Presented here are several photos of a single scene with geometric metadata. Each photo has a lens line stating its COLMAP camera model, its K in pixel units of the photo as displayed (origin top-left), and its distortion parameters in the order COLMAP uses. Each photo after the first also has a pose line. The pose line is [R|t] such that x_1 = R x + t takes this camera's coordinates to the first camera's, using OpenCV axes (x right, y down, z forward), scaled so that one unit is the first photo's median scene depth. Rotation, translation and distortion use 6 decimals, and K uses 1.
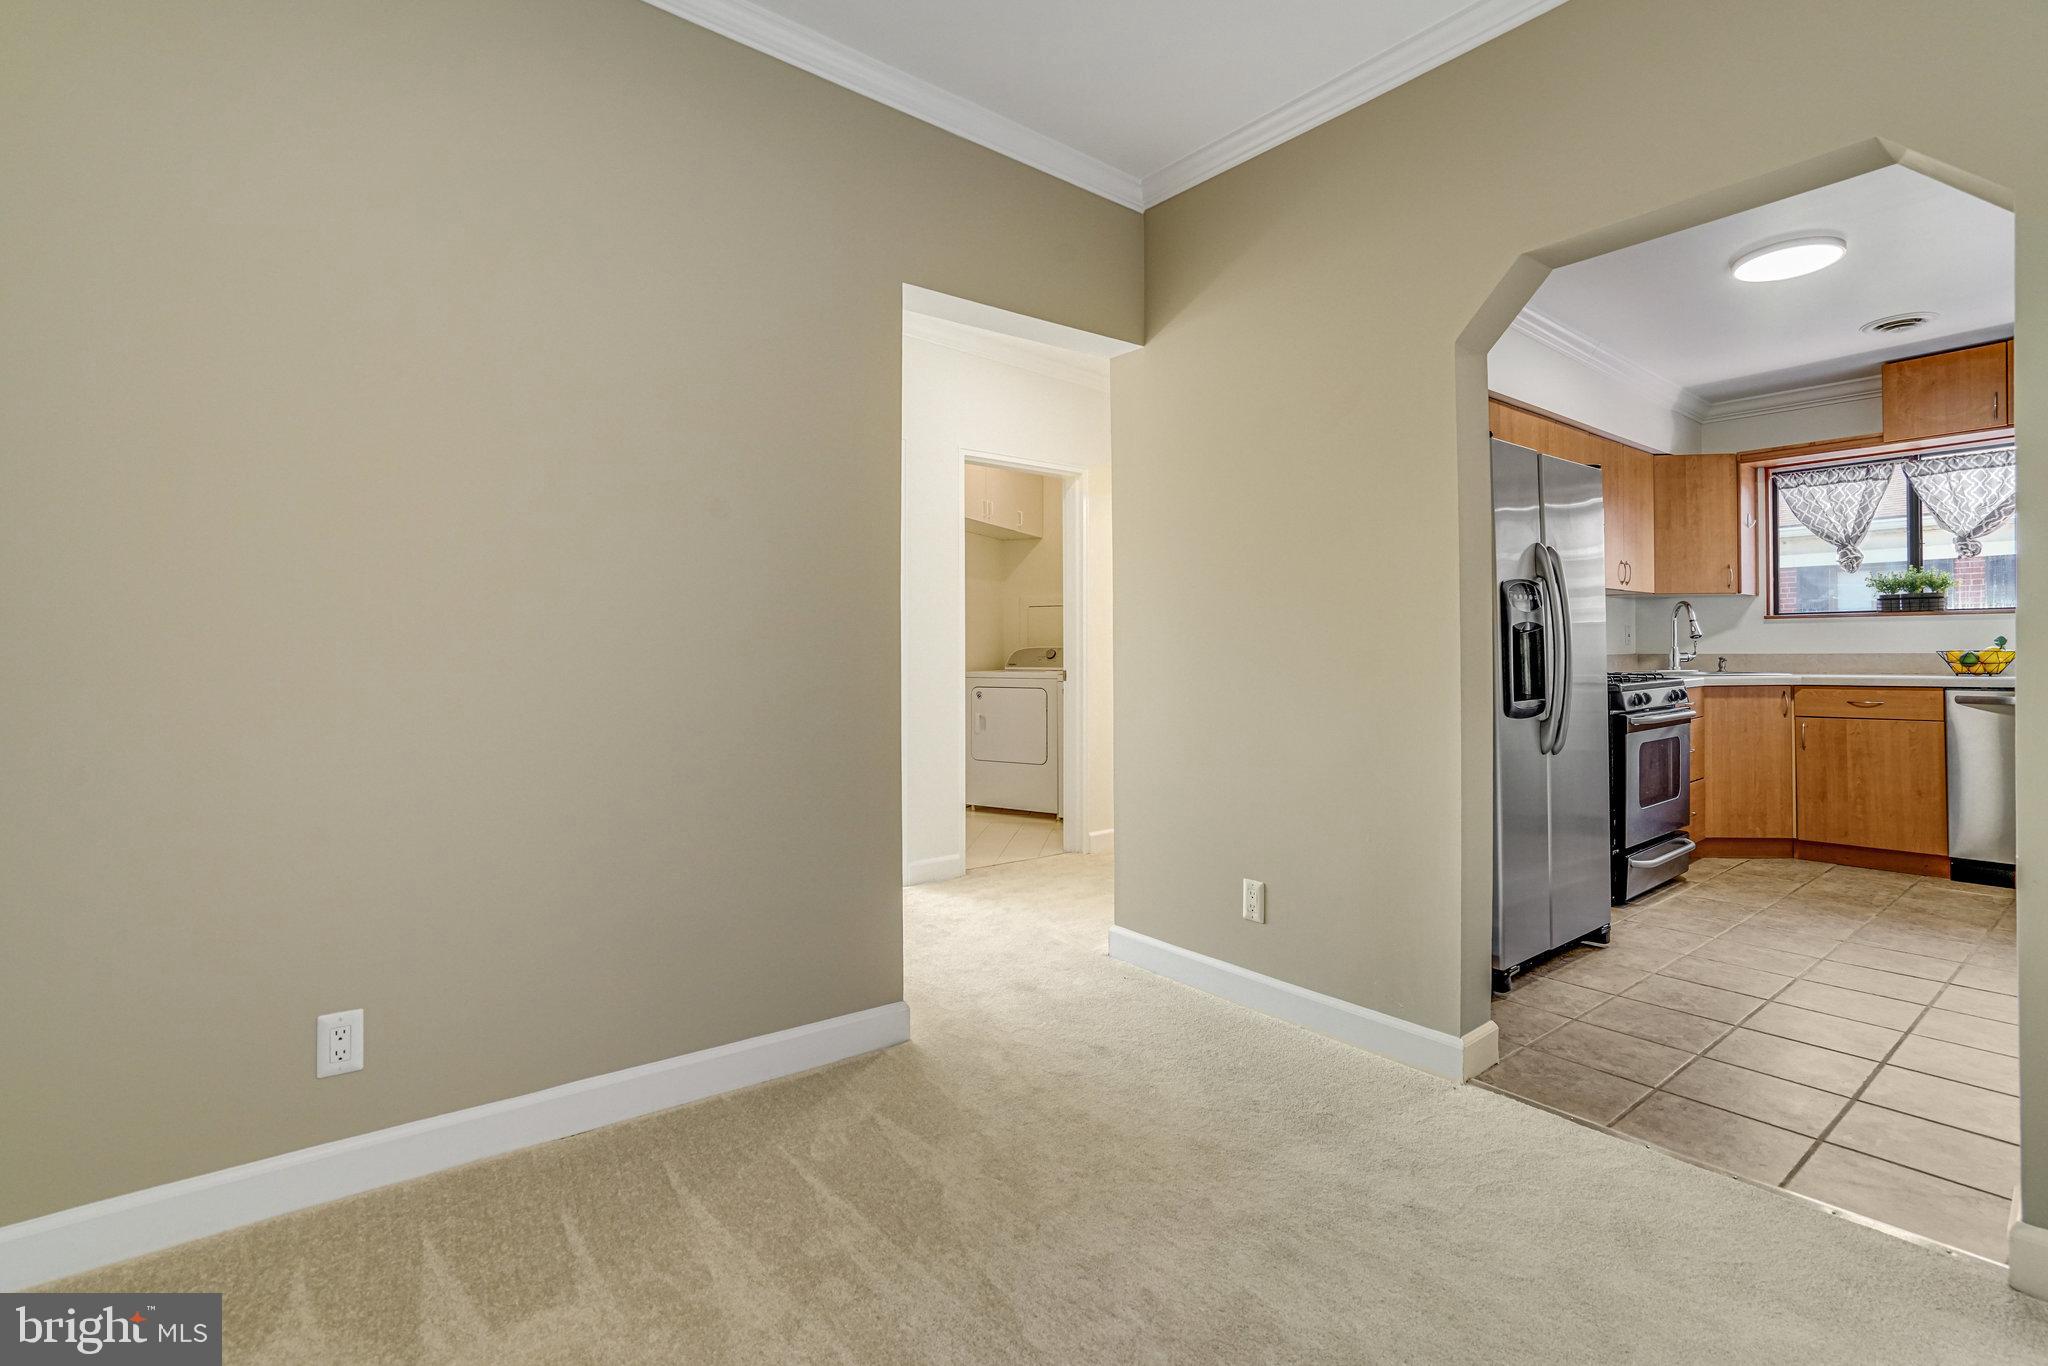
lens RADIAL K [[917.6, 0, 1010.2], [0, 917.6, 648.1], [0, 0, 1]] dist [-0.028789, 0.011872]
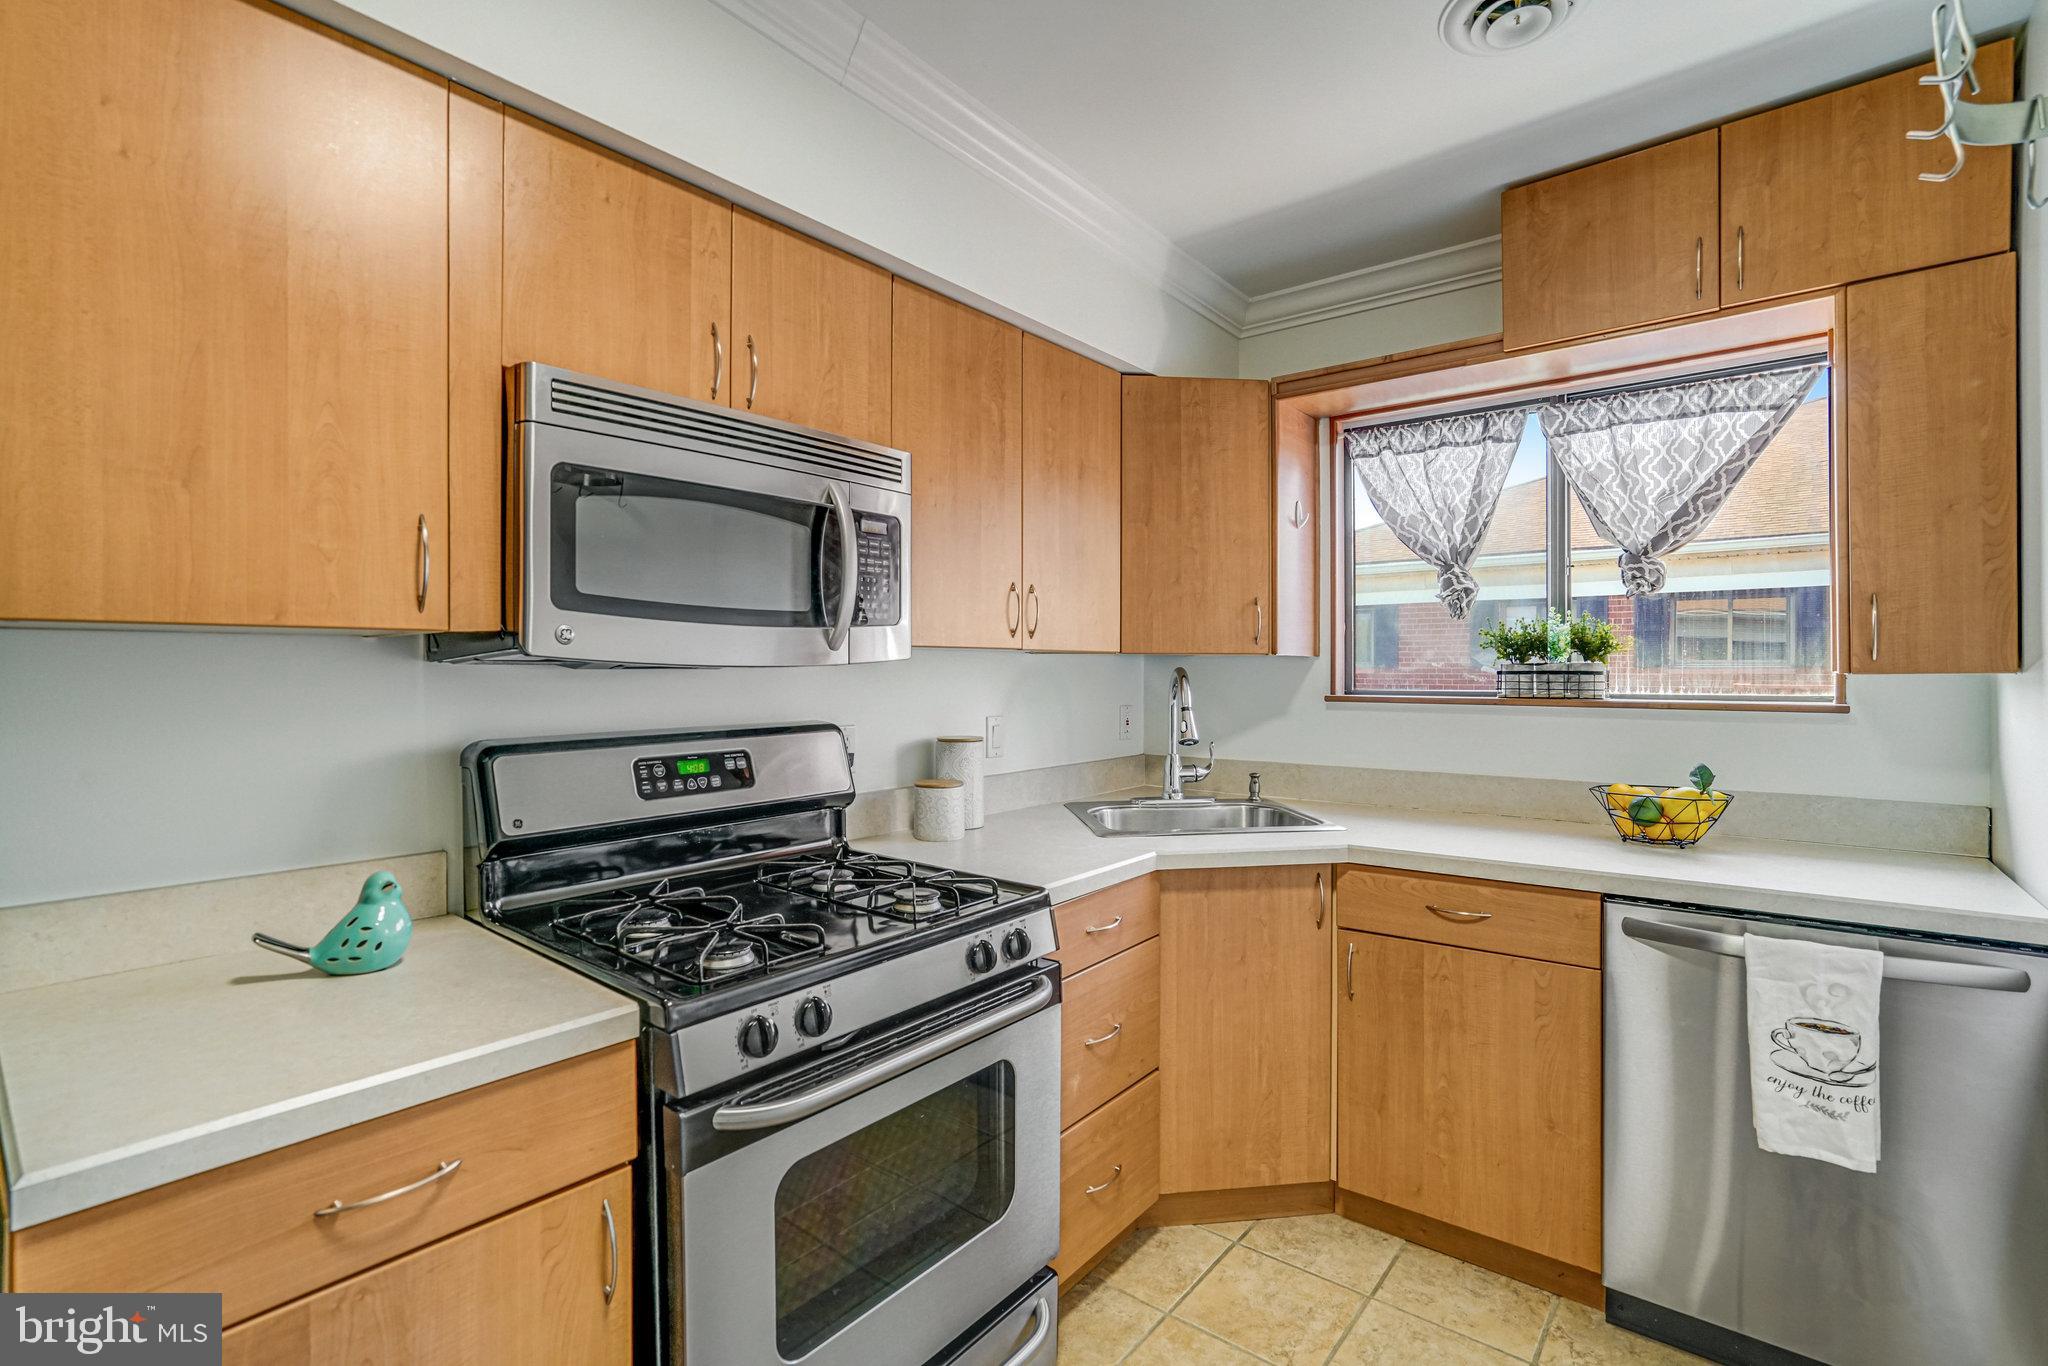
lens RADIAL K [[924.1, 0, 1016.0], [0, 924.1, 673.2], [0, 0, 1]] dist [-0.043542, 0.020318]
pose [[0.973442, 0.004912, 0.228881, 0.594251], [-0.006594, 0.999957, 0.006583, -0.057016], [-0.228839, -0.007917, 0.973432, 0.575125]]
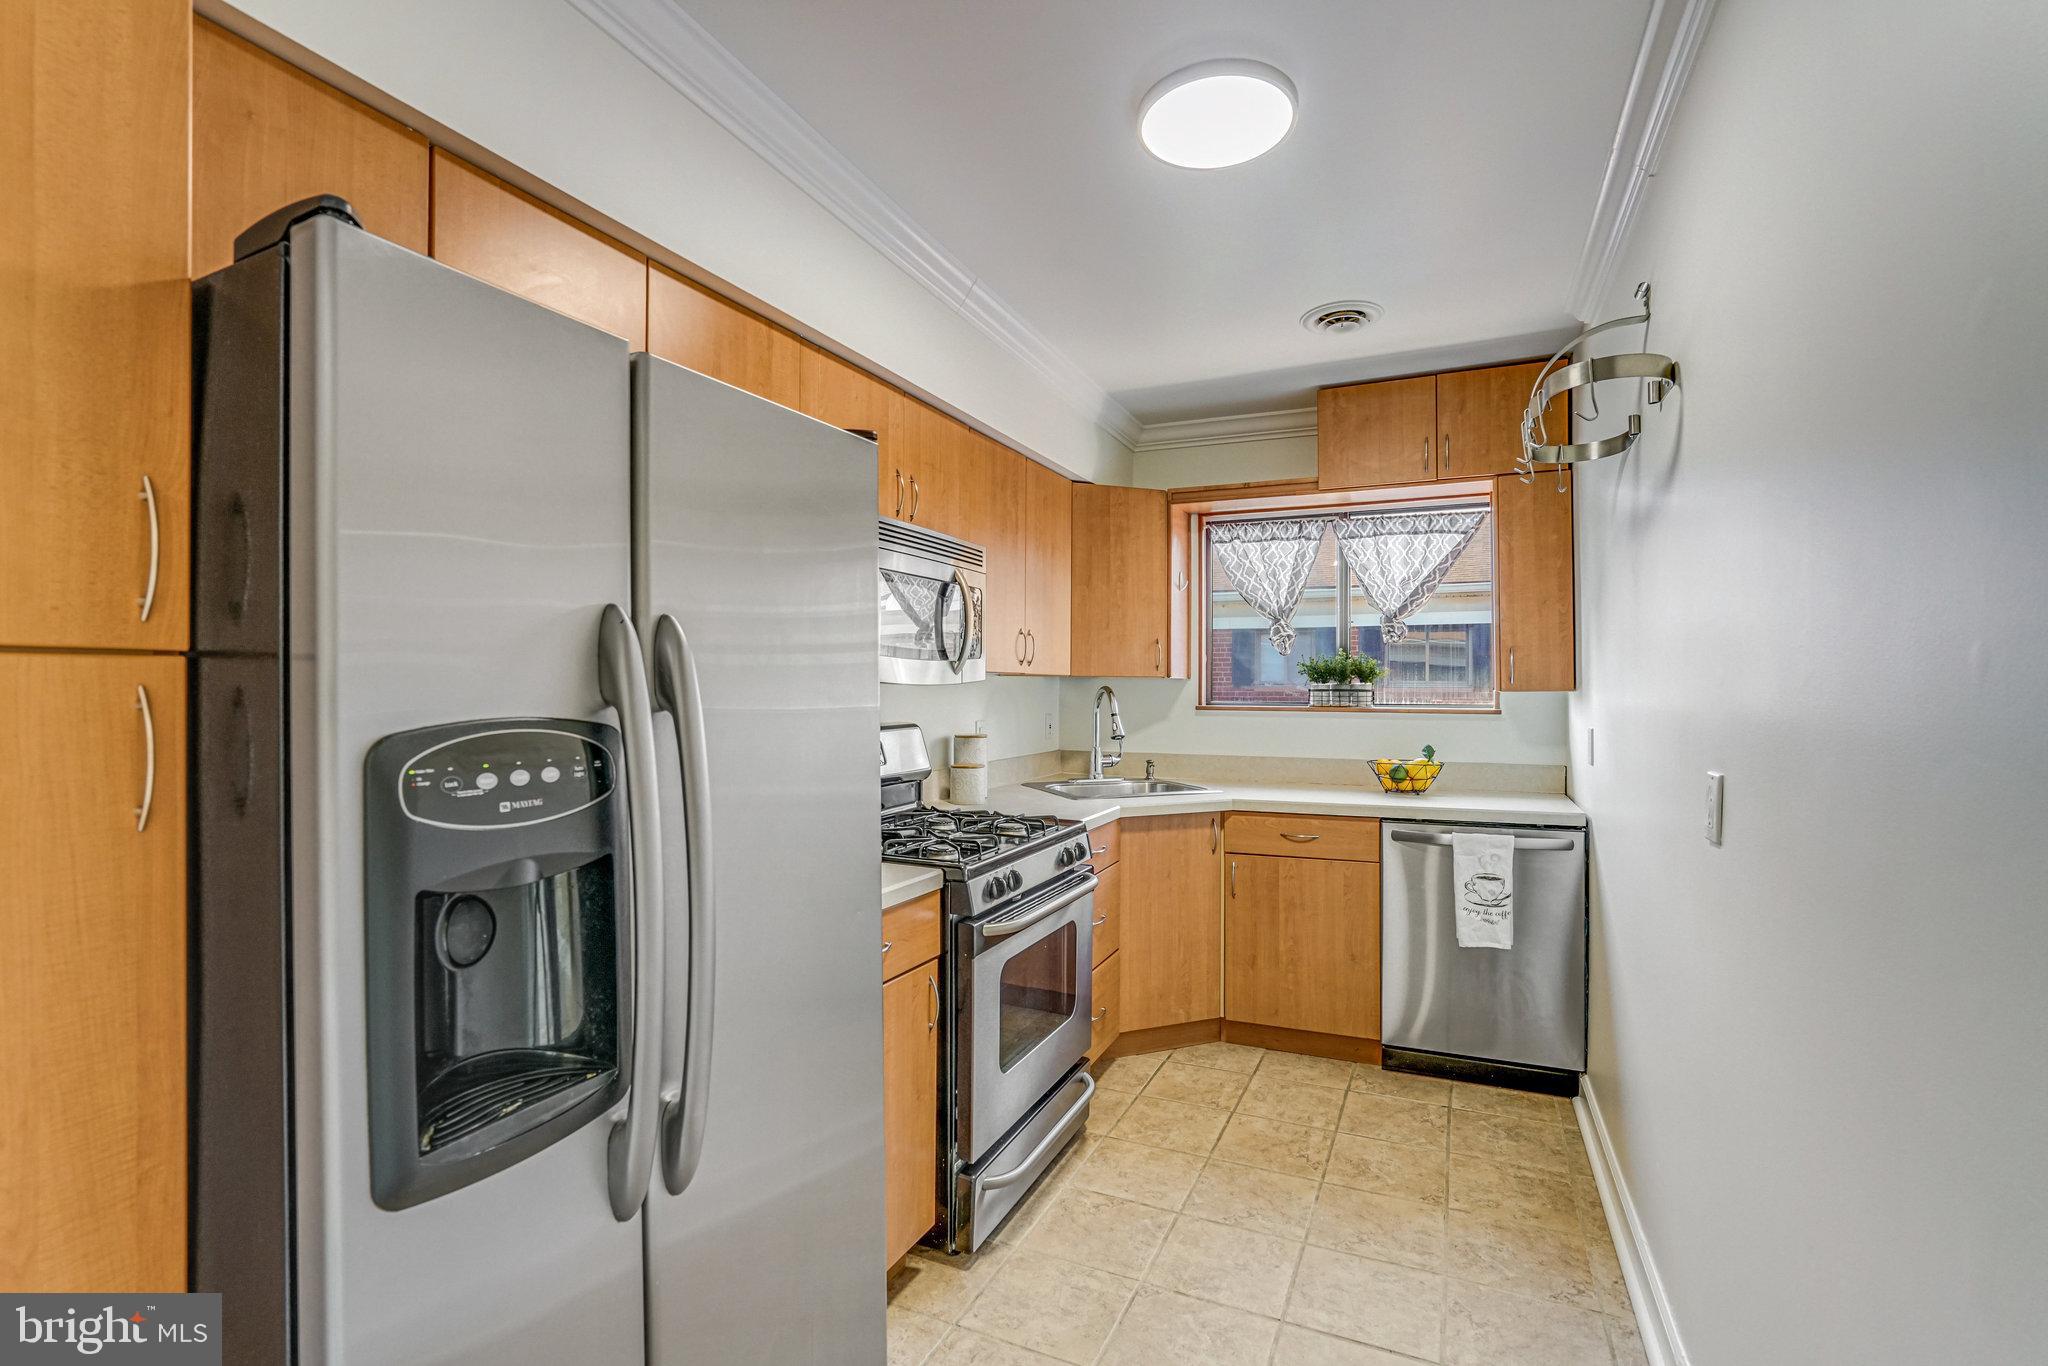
lens RADIAL K [[932.5, 0, 1002.2], [0, 932.5, 678.4], [0, 0, 1]] dist [-0.045785, 0.013701]
pose [[0.890509, 0.013881, 0.454753, 0.363390], [-0.011319, 0.999901, -0.008357, -0.056233], [-0.454824, 0.002294, 0.890578, 0.411226]]
